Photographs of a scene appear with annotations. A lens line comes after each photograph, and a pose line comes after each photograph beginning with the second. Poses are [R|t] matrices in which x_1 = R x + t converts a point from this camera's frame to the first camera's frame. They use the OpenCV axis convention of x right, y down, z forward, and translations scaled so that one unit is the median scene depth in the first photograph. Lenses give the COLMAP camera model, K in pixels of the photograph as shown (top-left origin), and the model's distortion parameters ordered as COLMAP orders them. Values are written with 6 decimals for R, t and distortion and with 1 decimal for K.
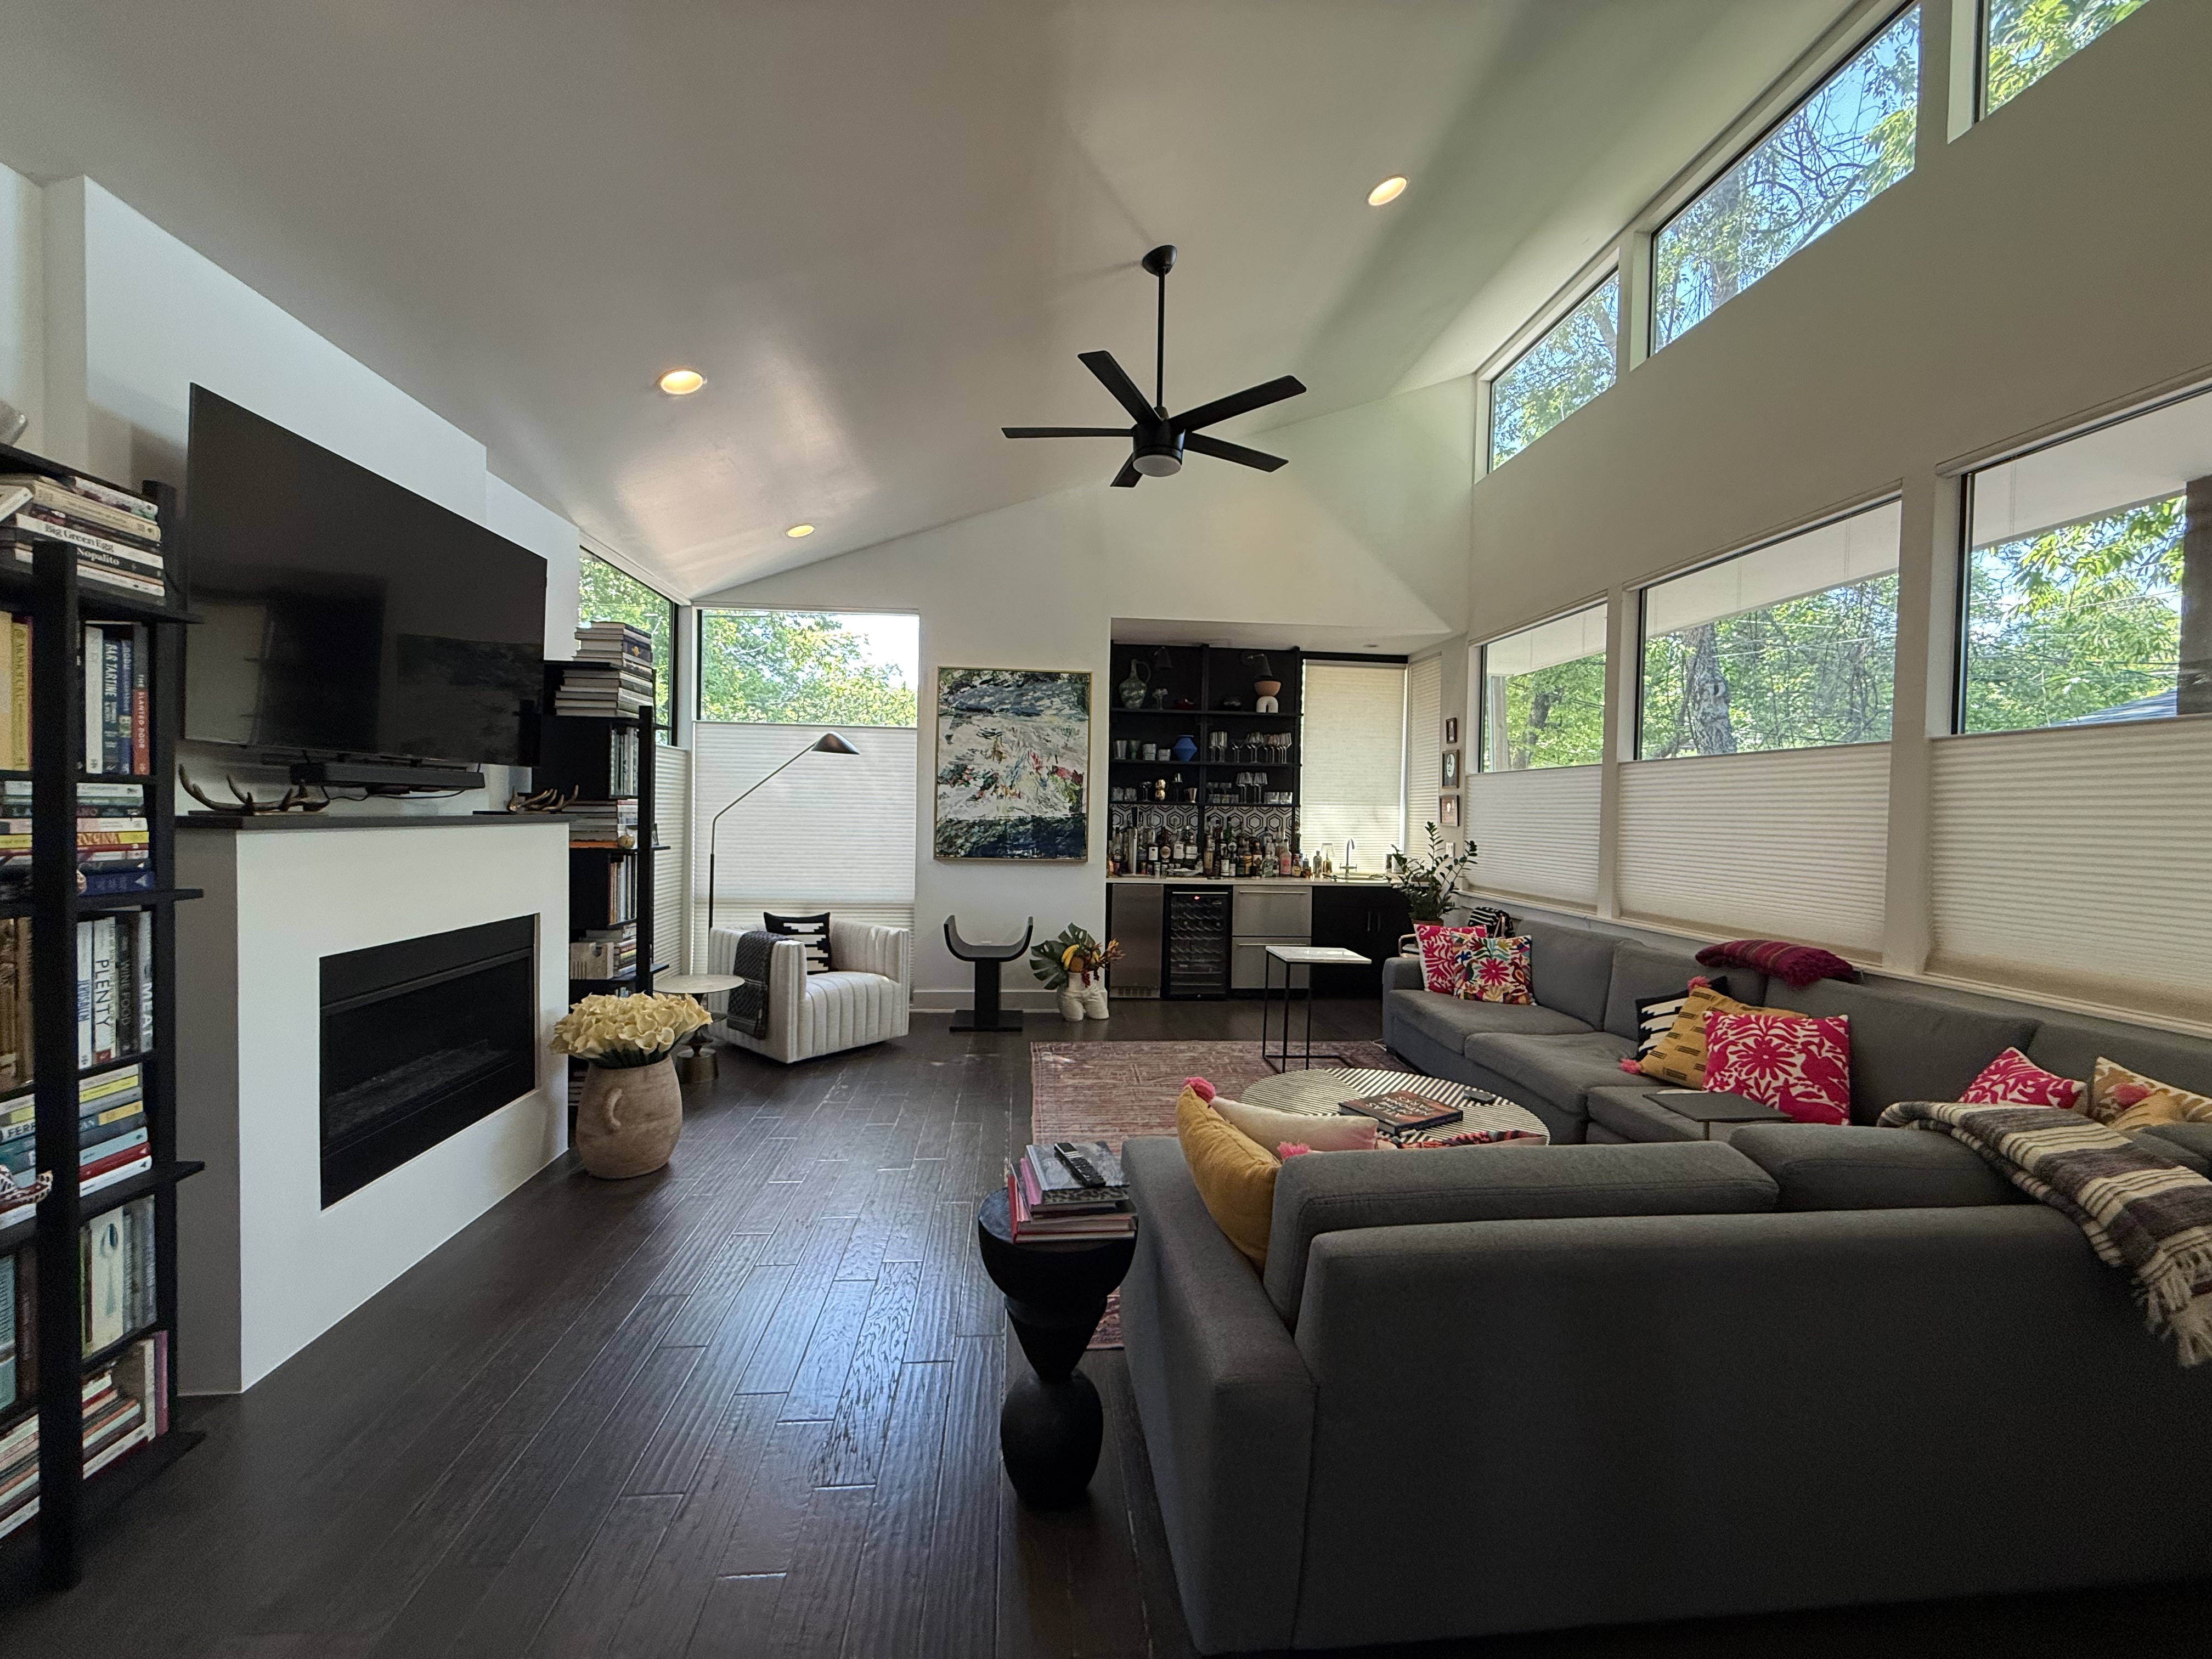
lens RADIAL K [[879.4, 0, 1098.7], [0, 879.4, 829.8], [0, 0, 1]] dist [-0.000855, -0.000045]
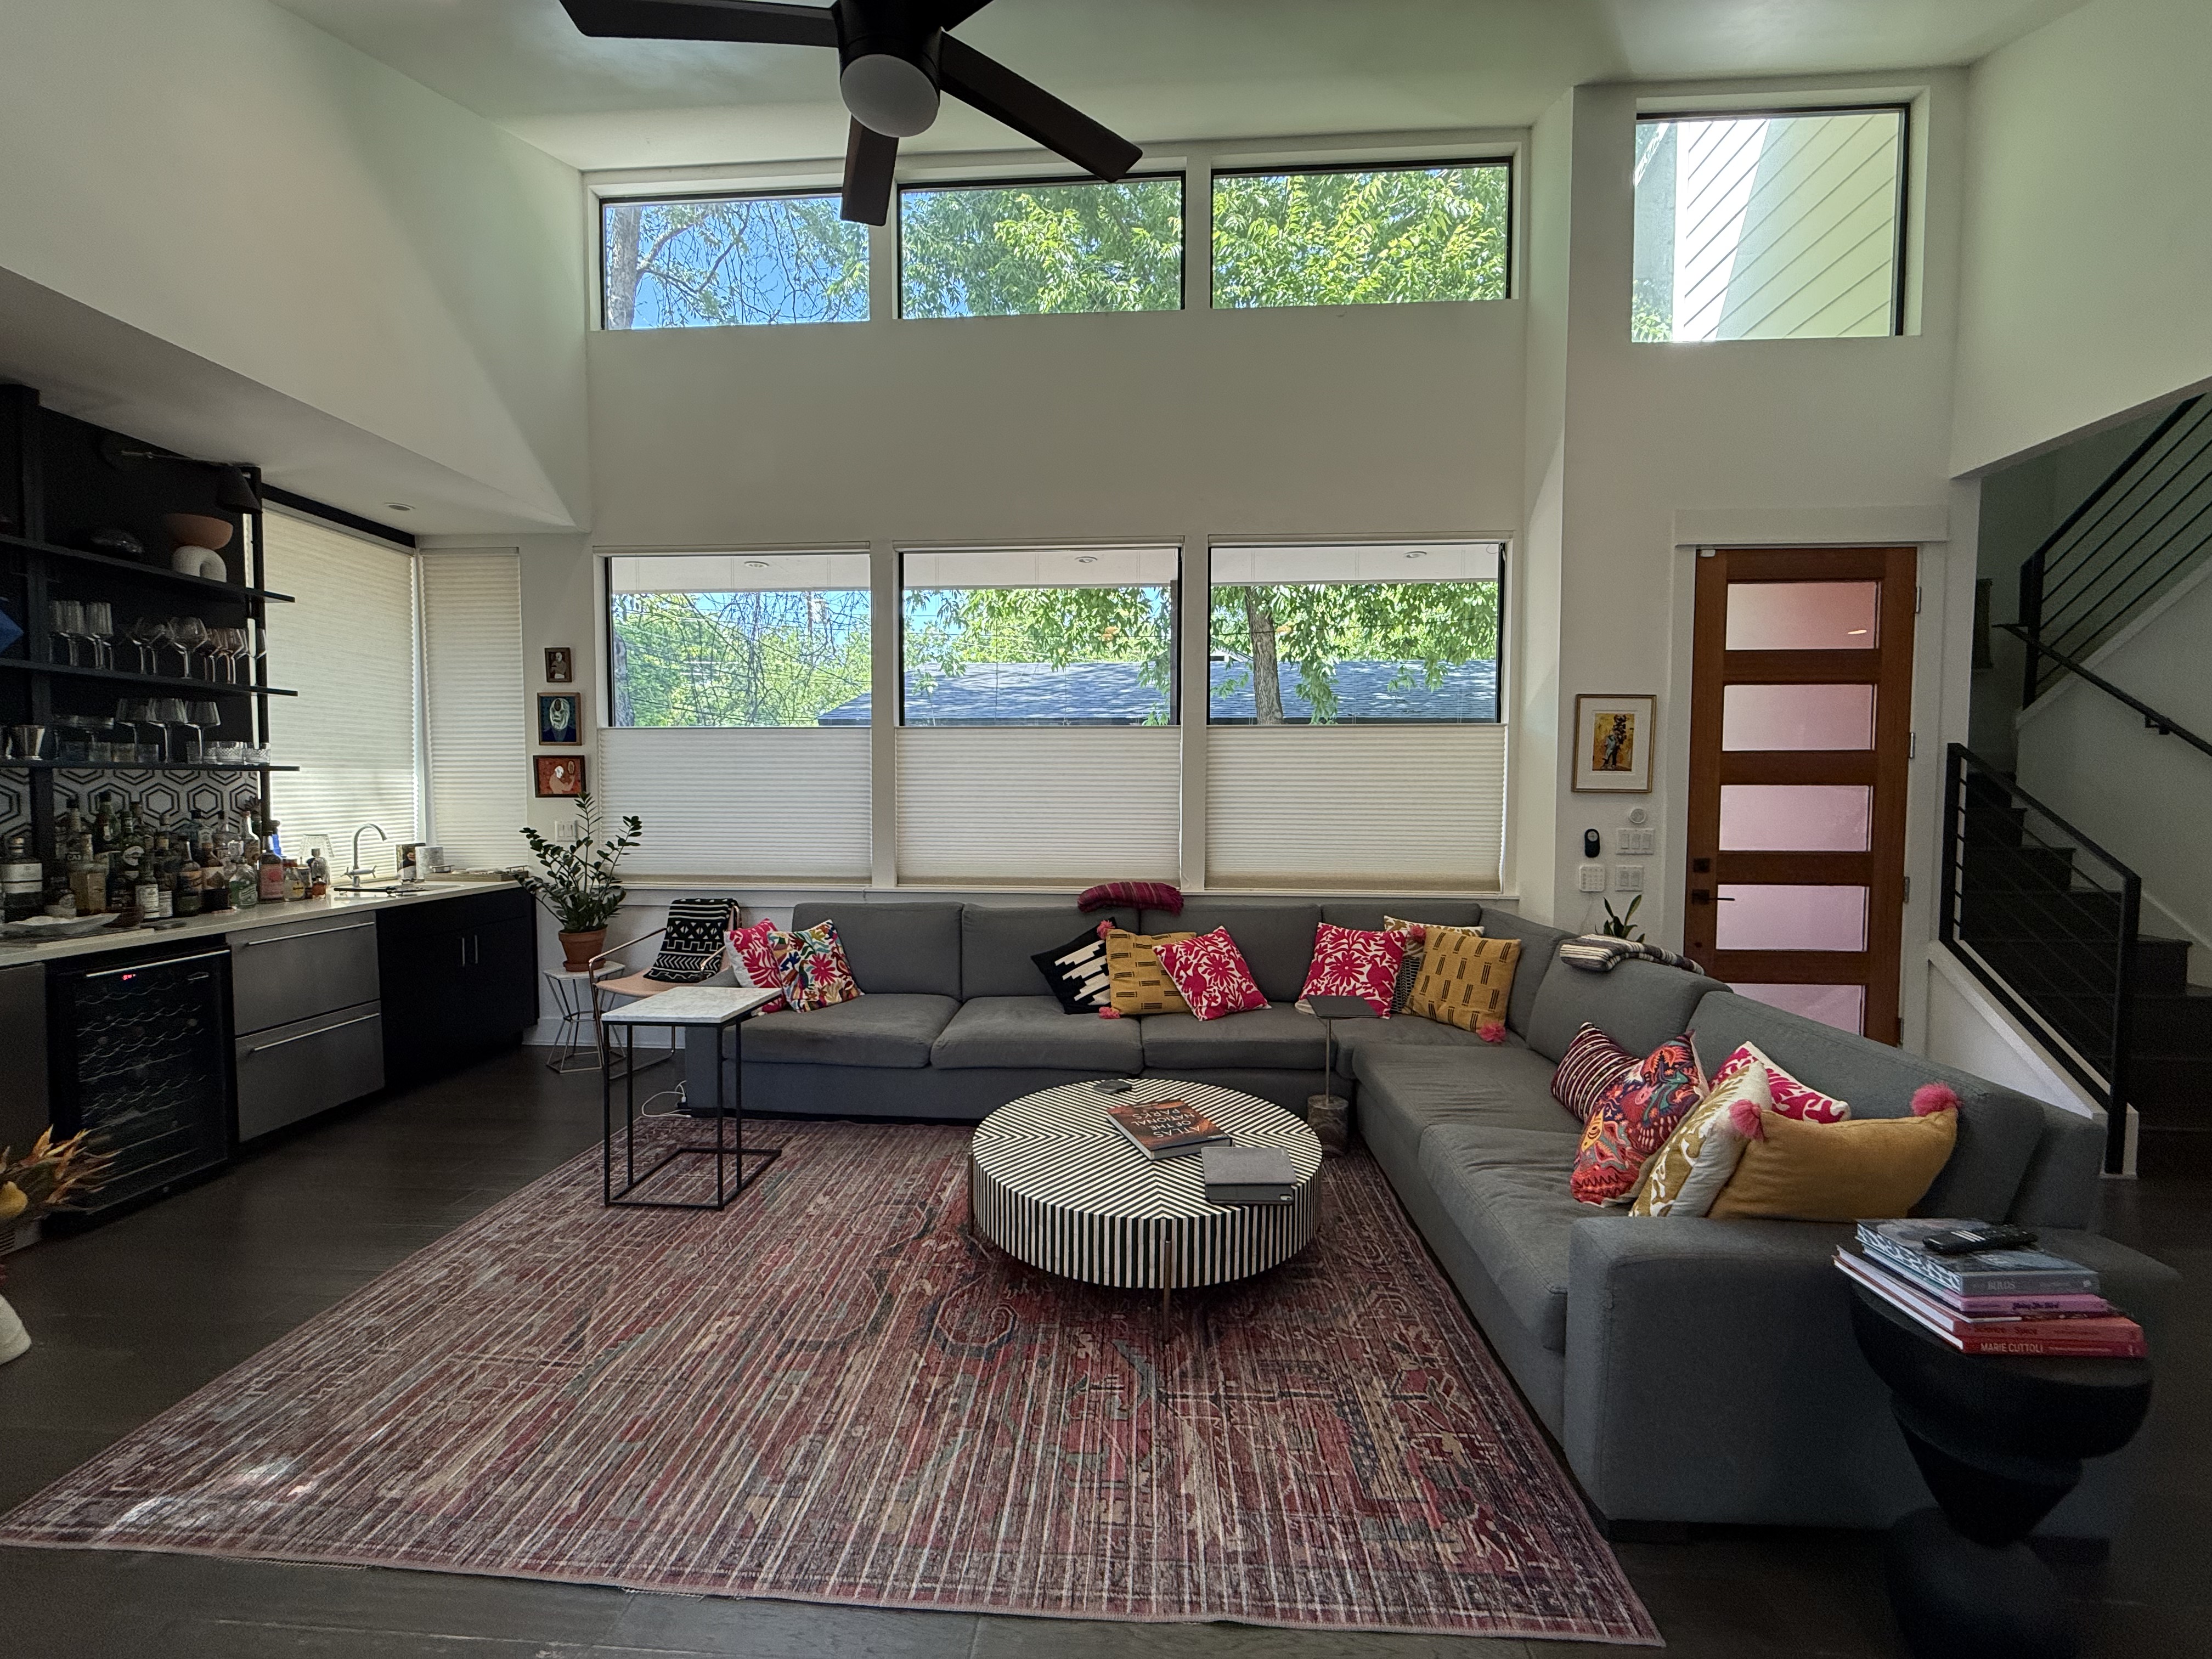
lens RADIAL K [[879.4, 0, 1097.4], [0, 879.4, 825.6], [0, 0, 1]] dist [-0.000855, -0.000045]
pose [[0.160092, -0.057538, 0.985424, -0.232864], [0.022641, 0.998251, 0.054609, -0.010694], [-0.986842, 0.013568, 0.161115, 0.431521]]
